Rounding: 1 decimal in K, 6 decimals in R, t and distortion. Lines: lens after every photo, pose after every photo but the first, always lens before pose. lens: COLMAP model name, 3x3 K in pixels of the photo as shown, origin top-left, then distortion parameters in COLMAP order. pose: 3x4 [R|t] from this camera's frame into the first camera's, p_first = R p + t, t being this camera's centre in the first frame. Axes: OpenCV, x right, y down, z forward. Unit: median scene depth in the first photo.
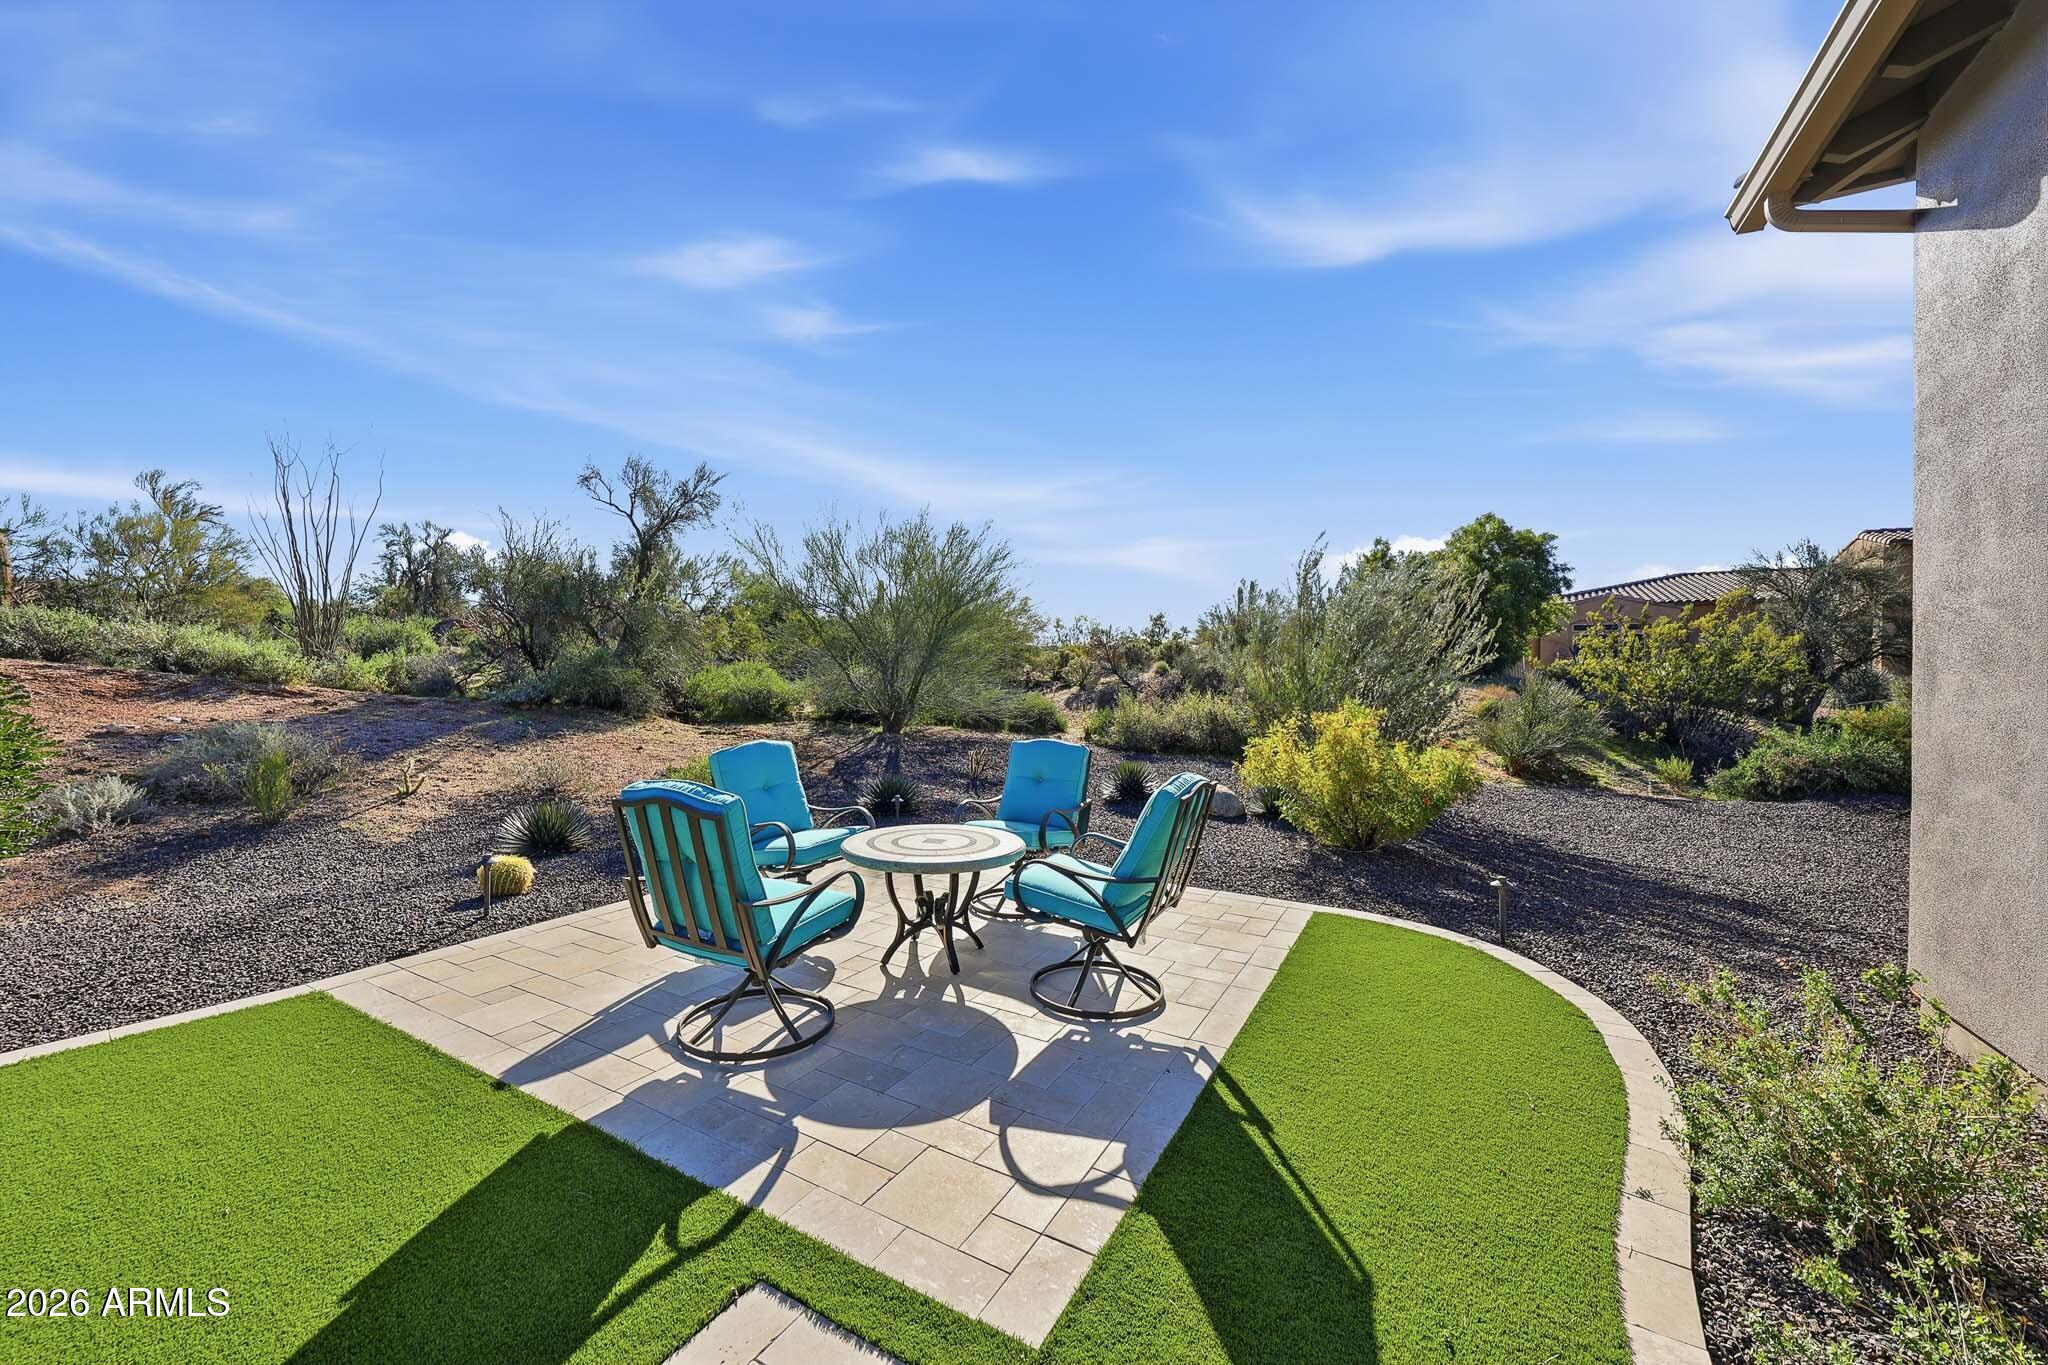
lens RADIAL K [[769.9, 0, 1014.8], [0, 769.9, 667.6], [0, 0, 1]] dist [-0.000729, 0.000277]
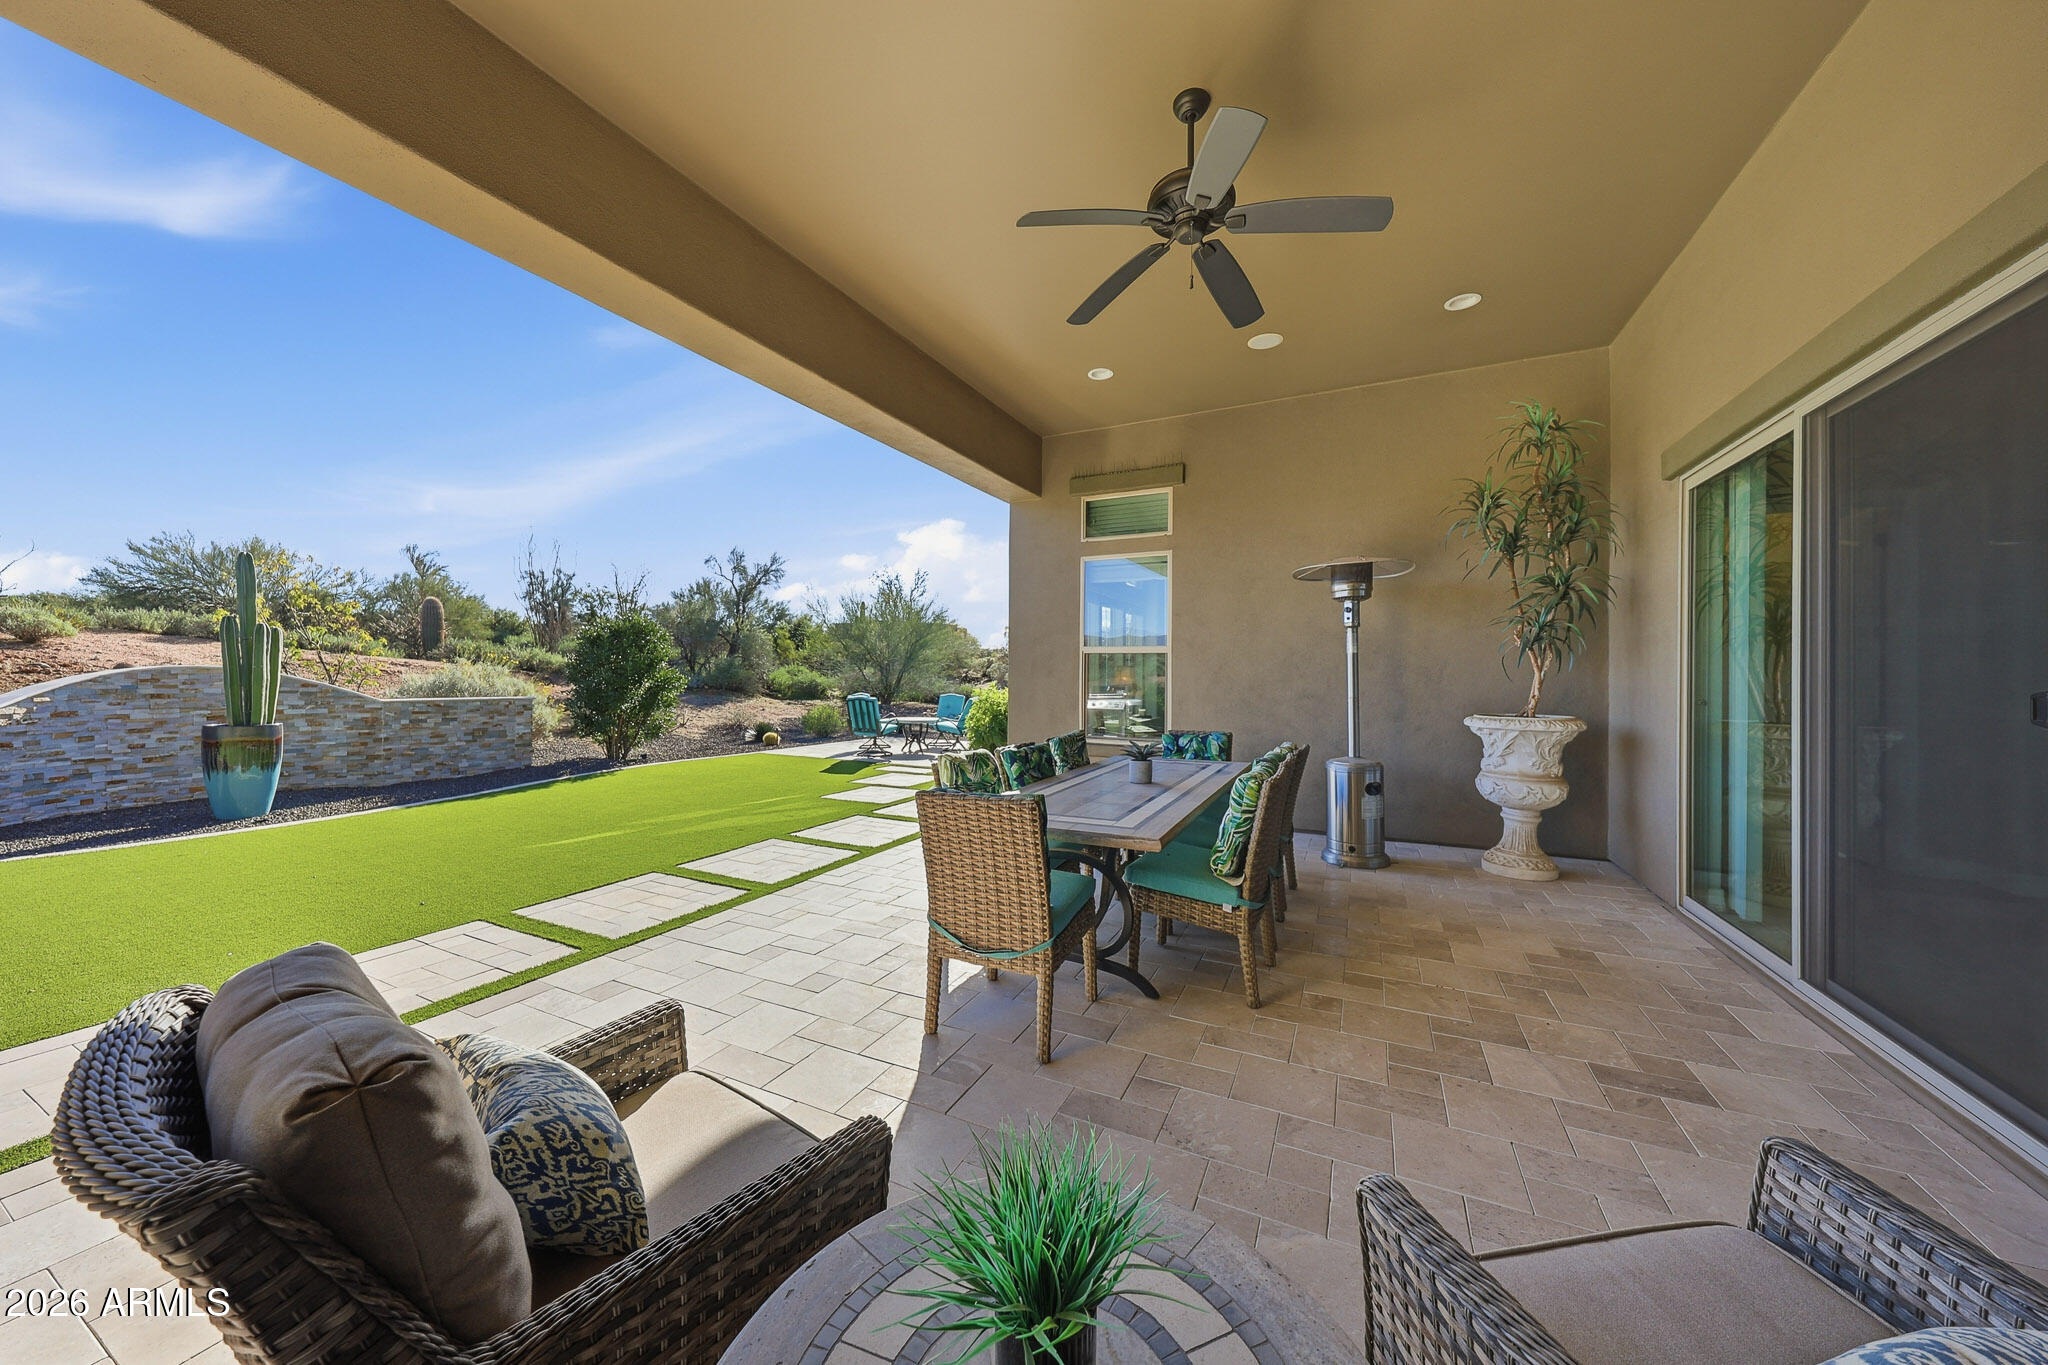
lens RADIAL K [[710.6, 0, 1018.4], [0, 710.6, 667.9], [0, 0, 1]] dist [-0.000661, -0.000034]
pose [[0.998077, 0.000159, 0.061985, 0.047003], [-0.000308, 0.999997, 0.002403, -0.006659], [-0.061984, -0.002417, 0.998074, -0.649570]]
